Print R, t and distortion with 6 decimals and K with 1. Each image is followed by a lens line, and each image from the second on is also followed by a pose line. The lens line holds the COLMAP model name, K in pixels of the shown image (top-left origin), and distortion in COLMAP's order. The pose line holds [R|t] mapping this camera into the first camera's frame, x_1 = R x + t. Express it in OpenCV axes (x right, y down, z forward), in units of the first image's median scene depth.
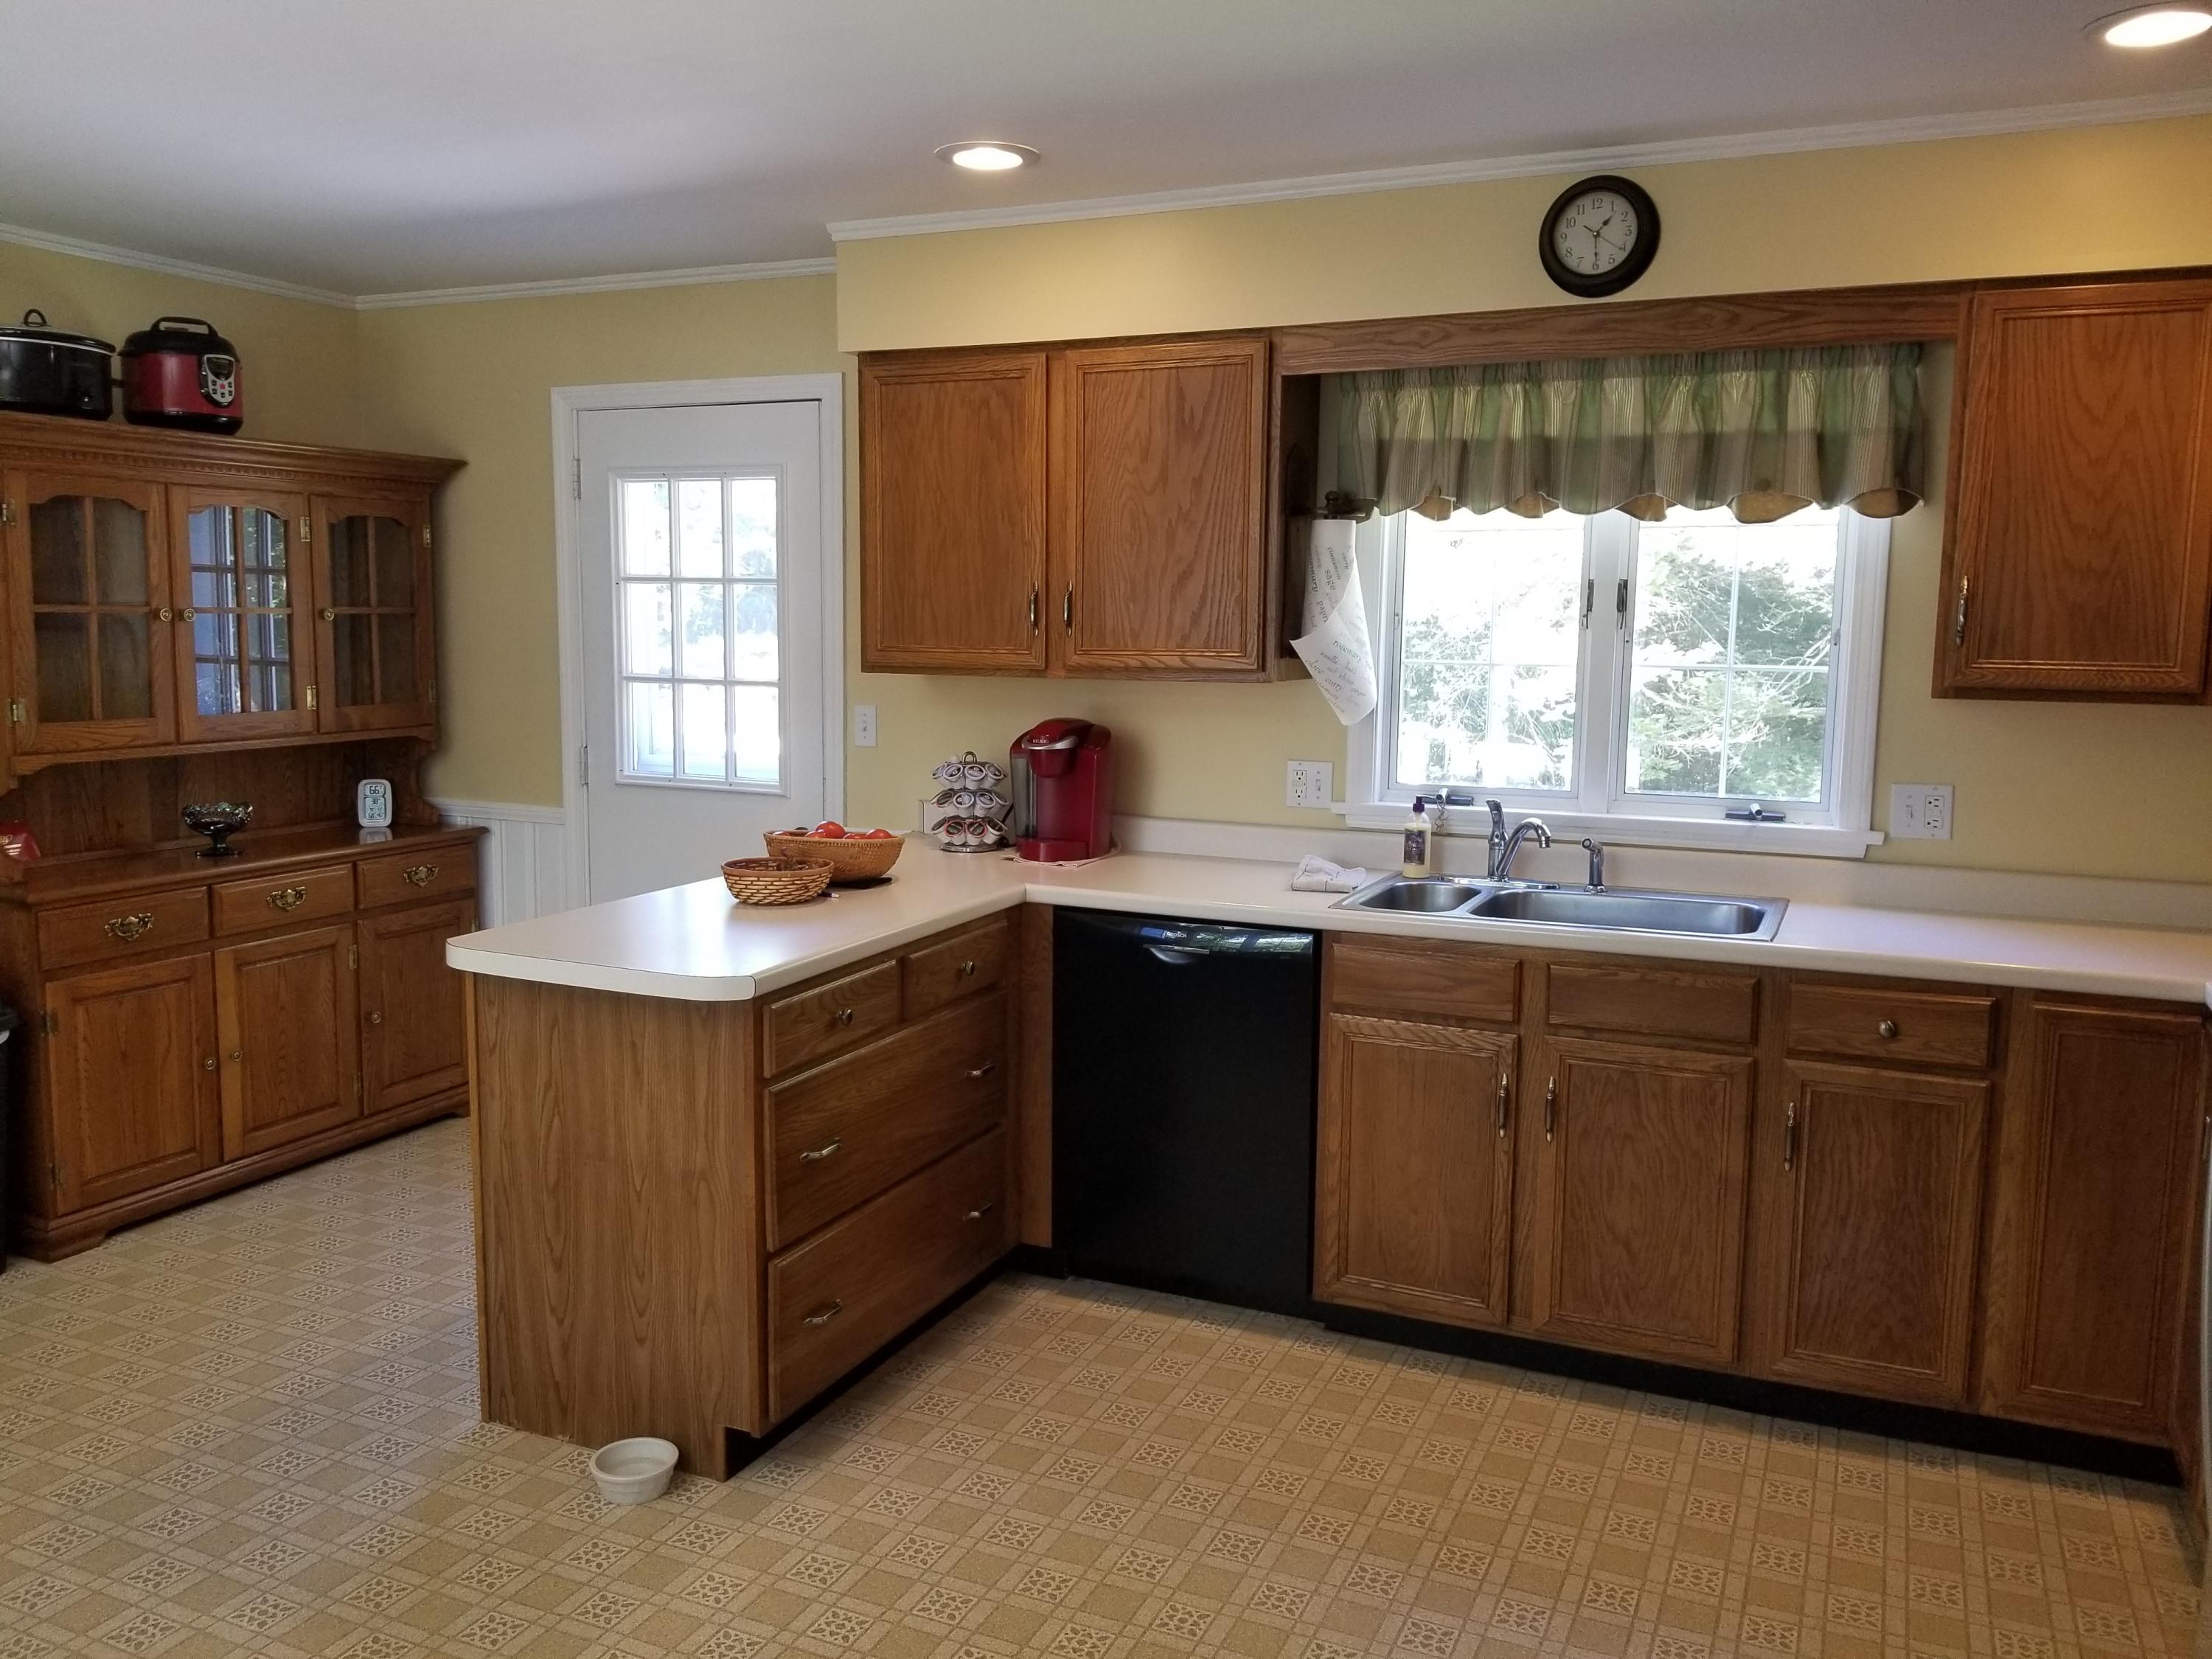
lens RADIAL K [[1729.6, 0, 1055.1], [0, 1729.6, 827.1], [0, 0, 1]] dist [0.079453, -0.135896]
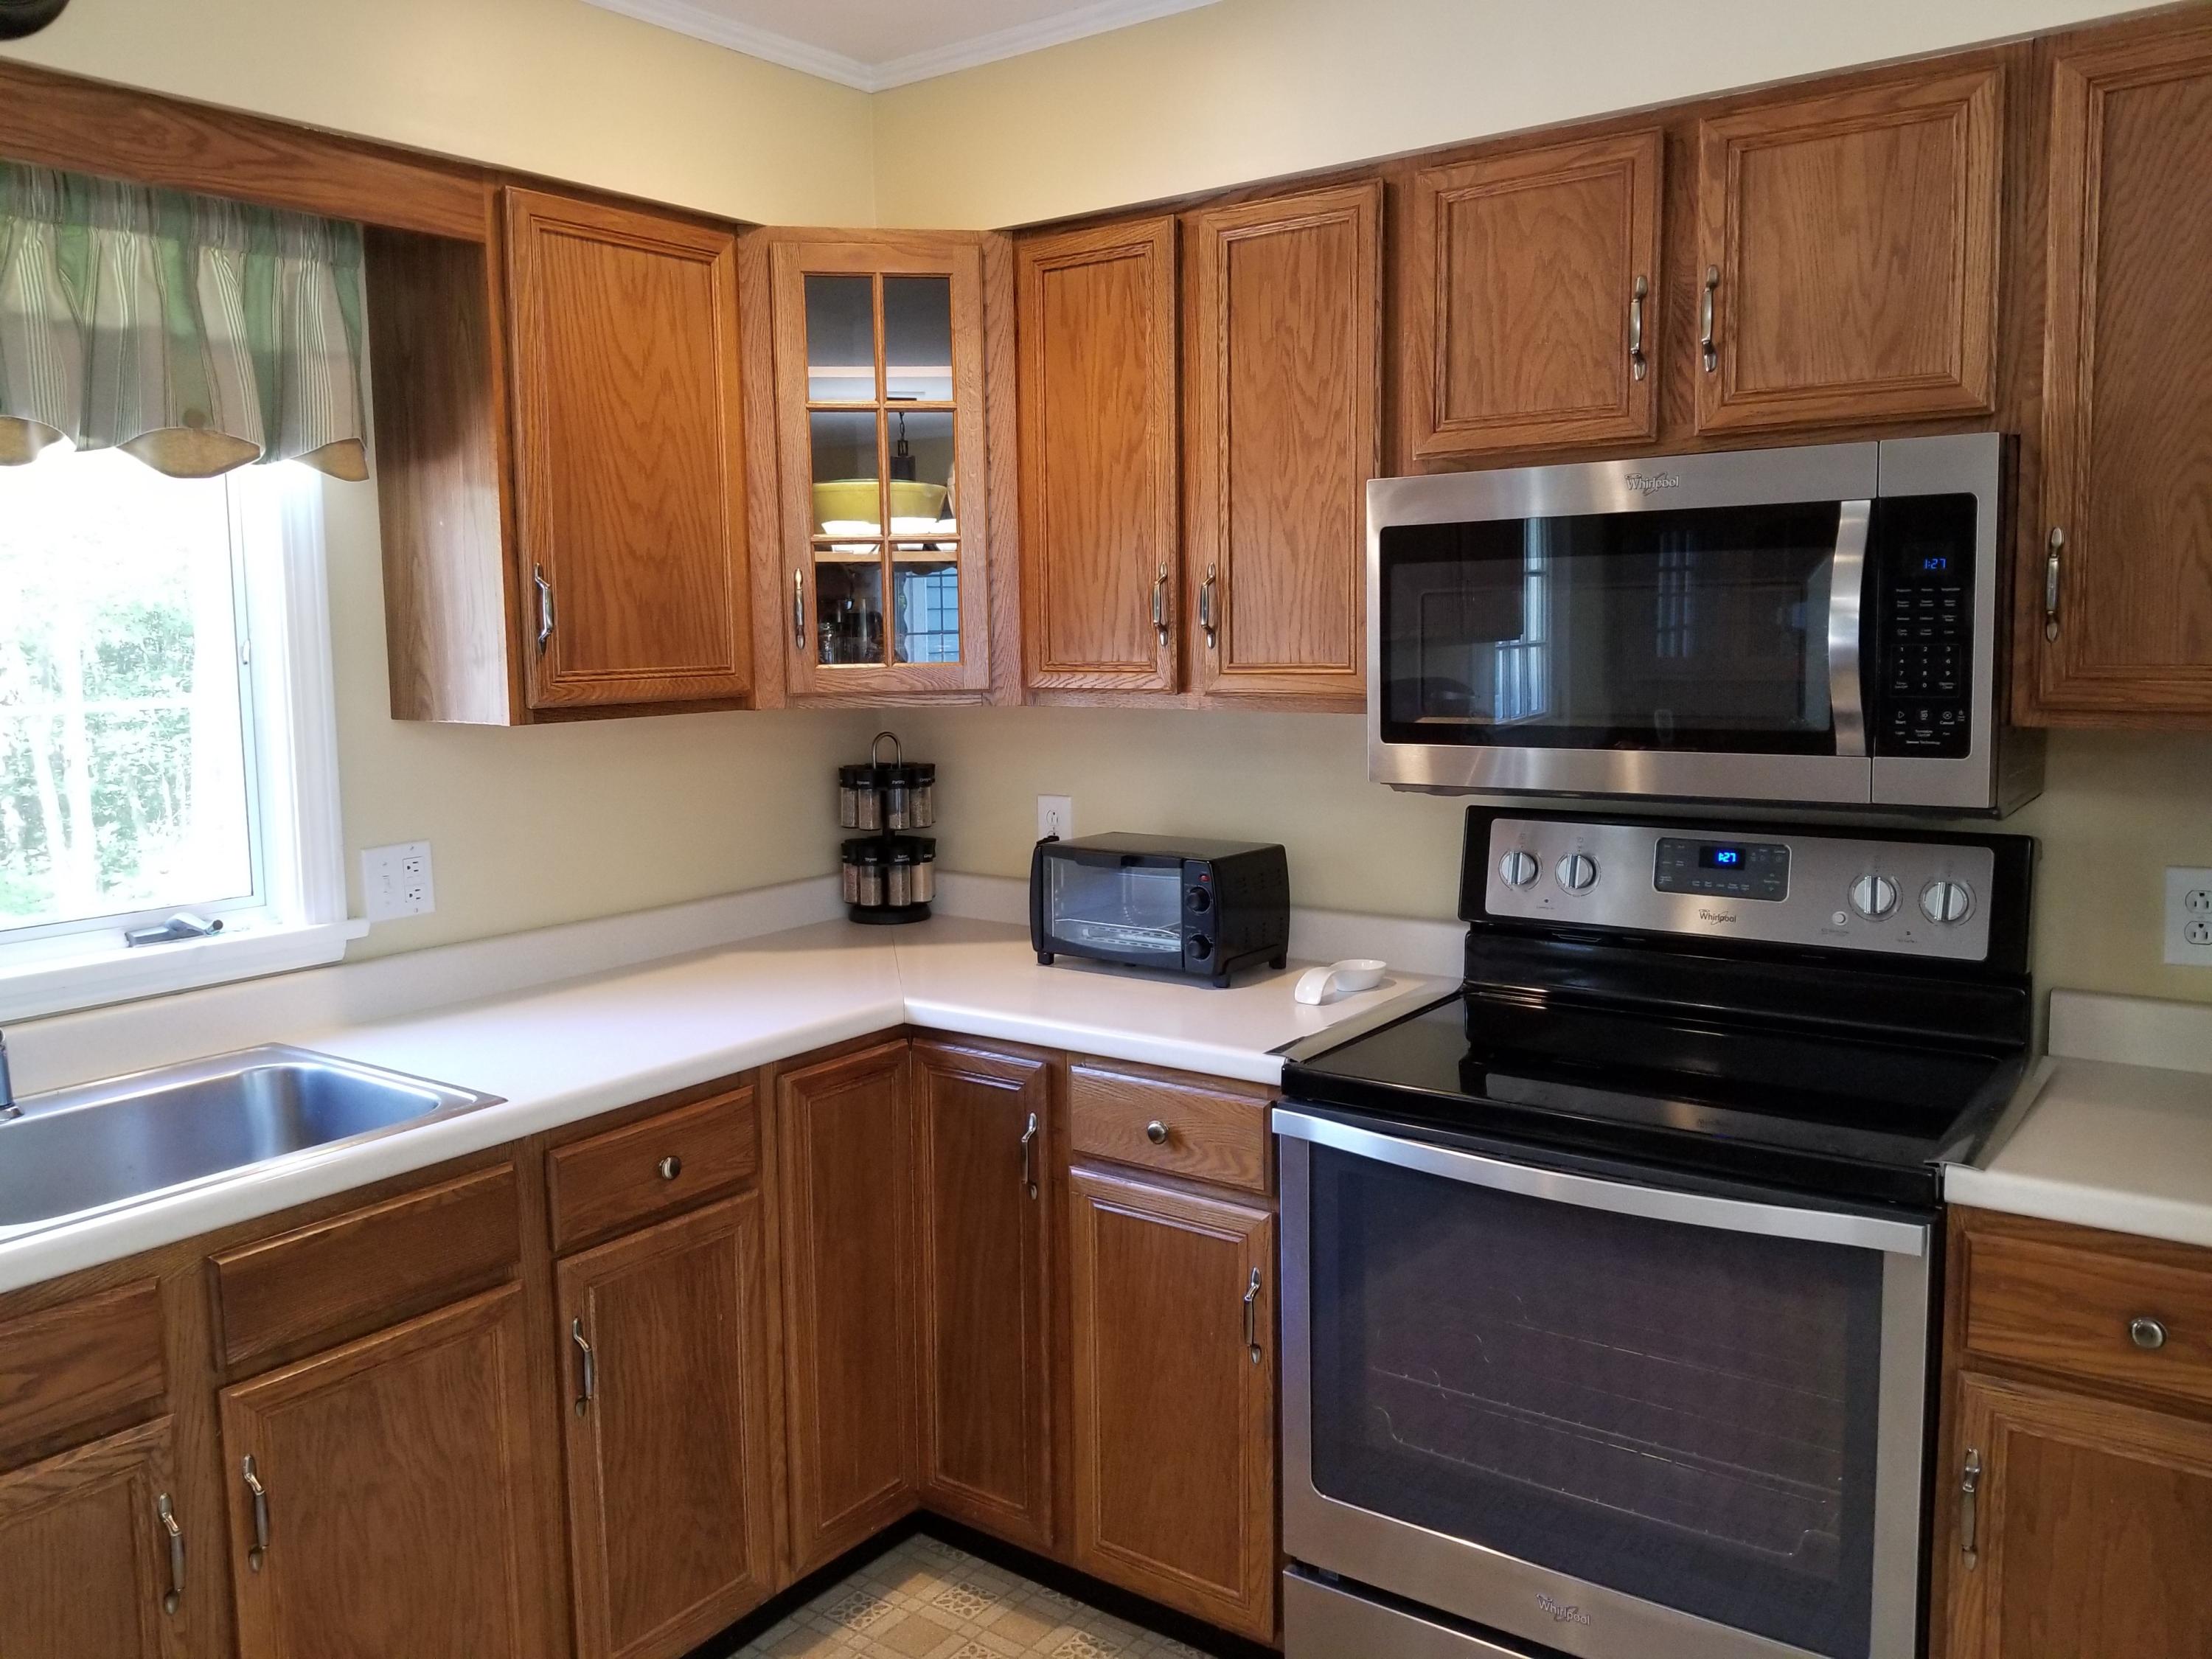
lens RADIAL K [[1726.9, 0, 1067.1], [0, 1726.9, 790.8], [0, 0, 1]] dist [0.052489, -0.090056]
pose [[0.203498, -0.110173, 0.972857, -0.162989], [0.141817, 0.986486, 0.082052, -0.068131], [-0.968750, 0.121270, 0.216373, 0.569179]]
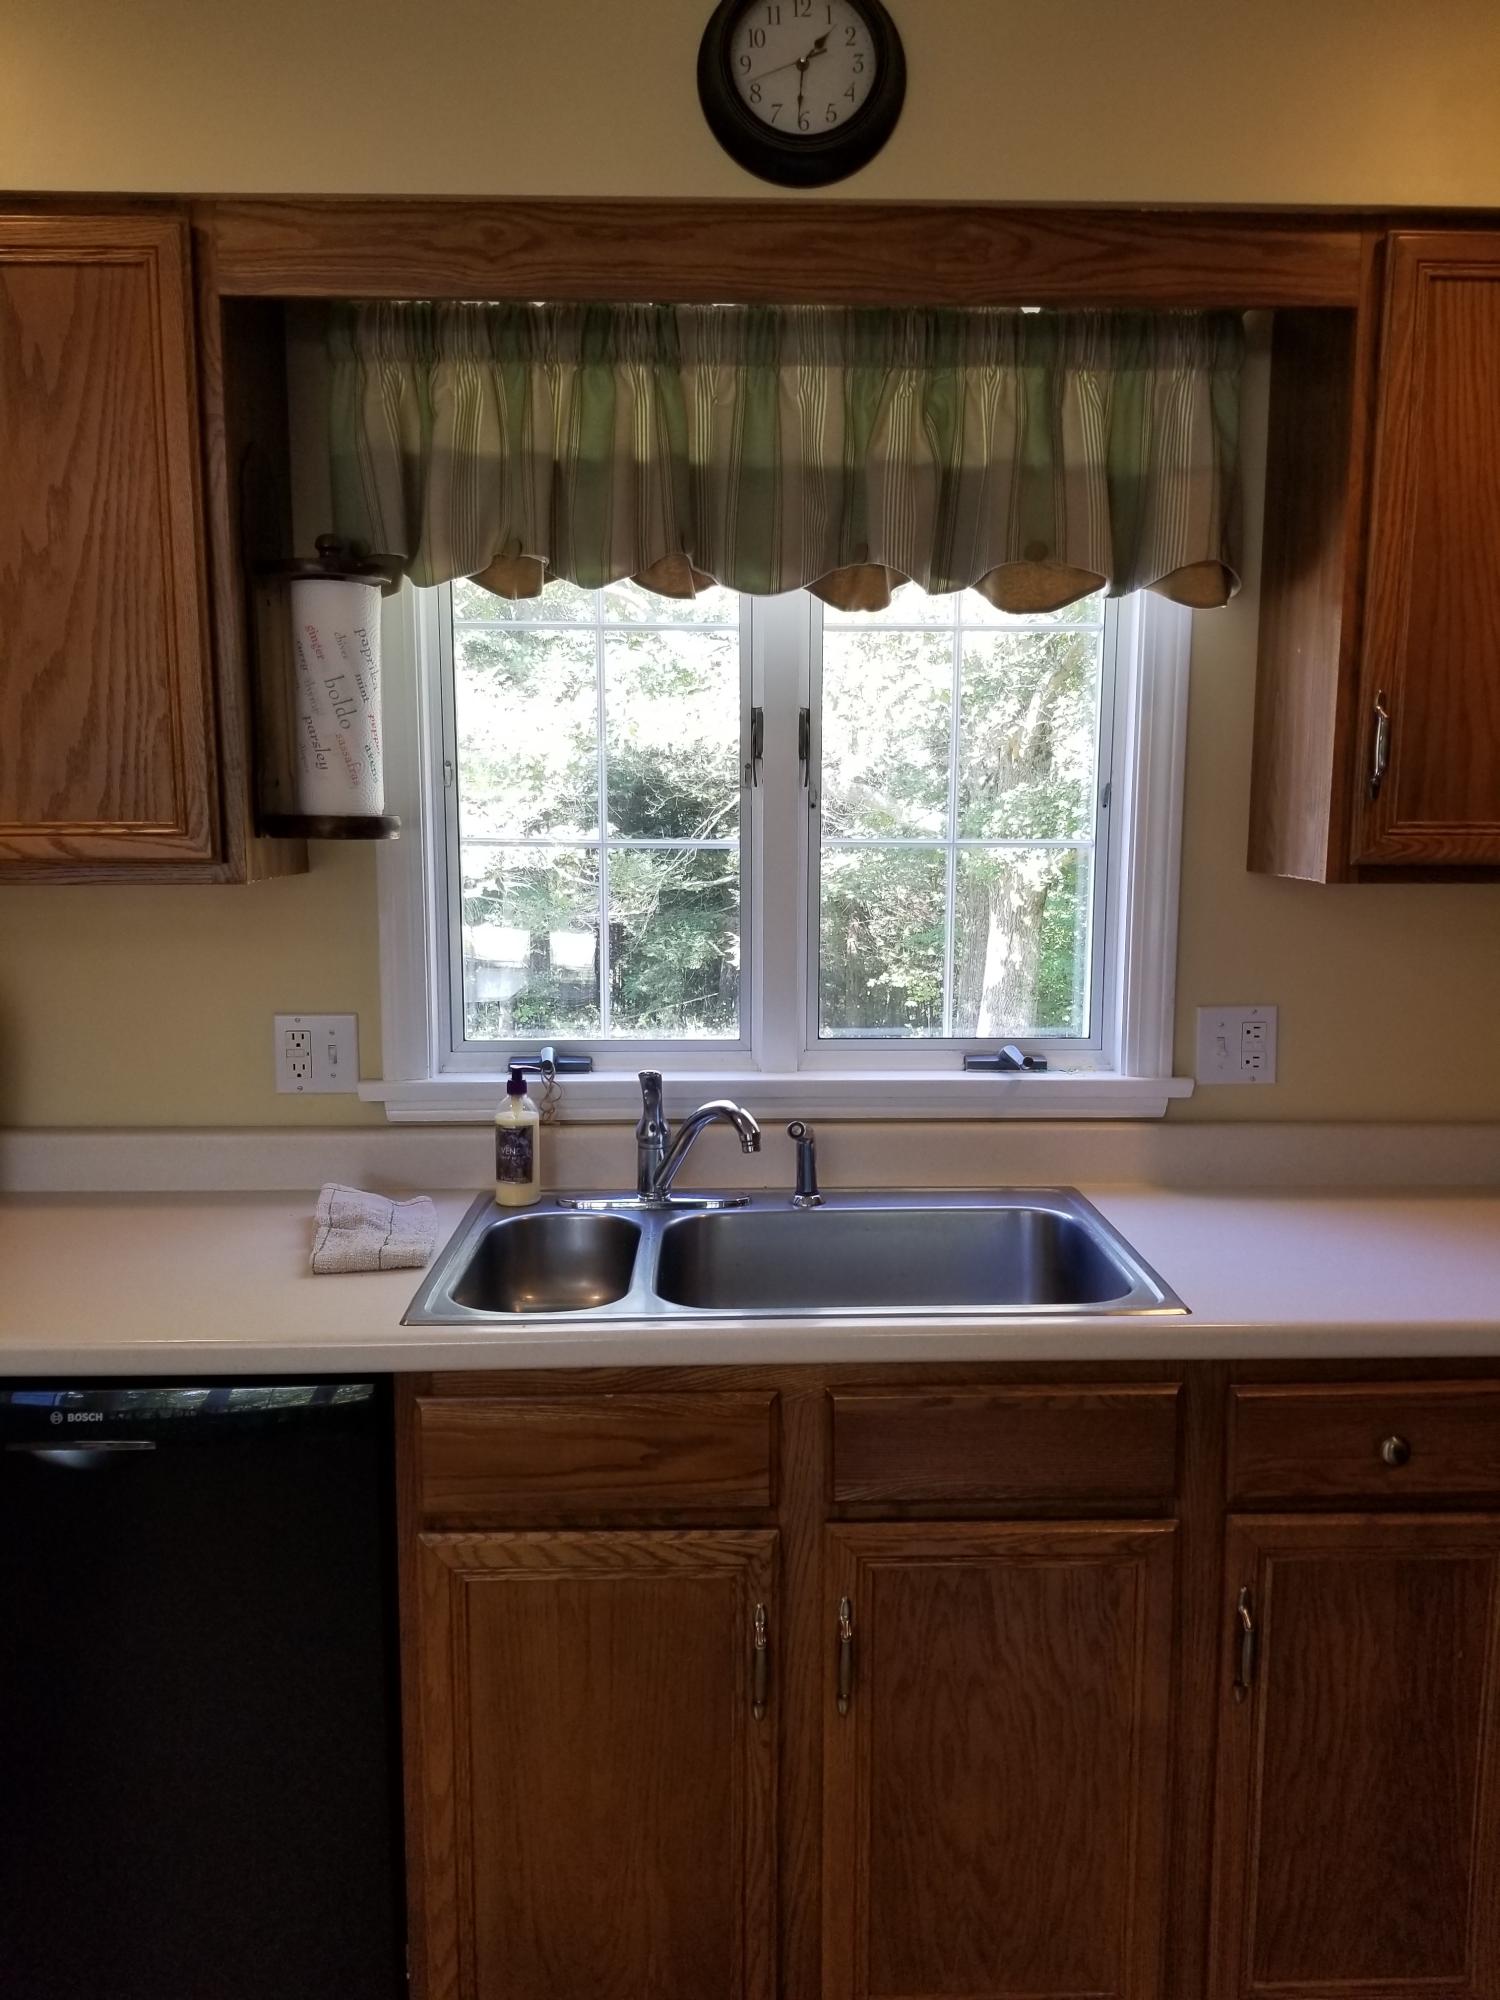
lens RADIAL K [[1563.9, 0, 771.5], [0, 1563.9, 1012.2], [0, 0, 1]] dist [0.079453, -0.135896]
pose [[0.887959, -0.067396, 0.454958, 0.050157], [0.061744, 0.997719, 0.027291, -0.050994], [-0.455760, 0.003858, 0.890095, 0.537434]]
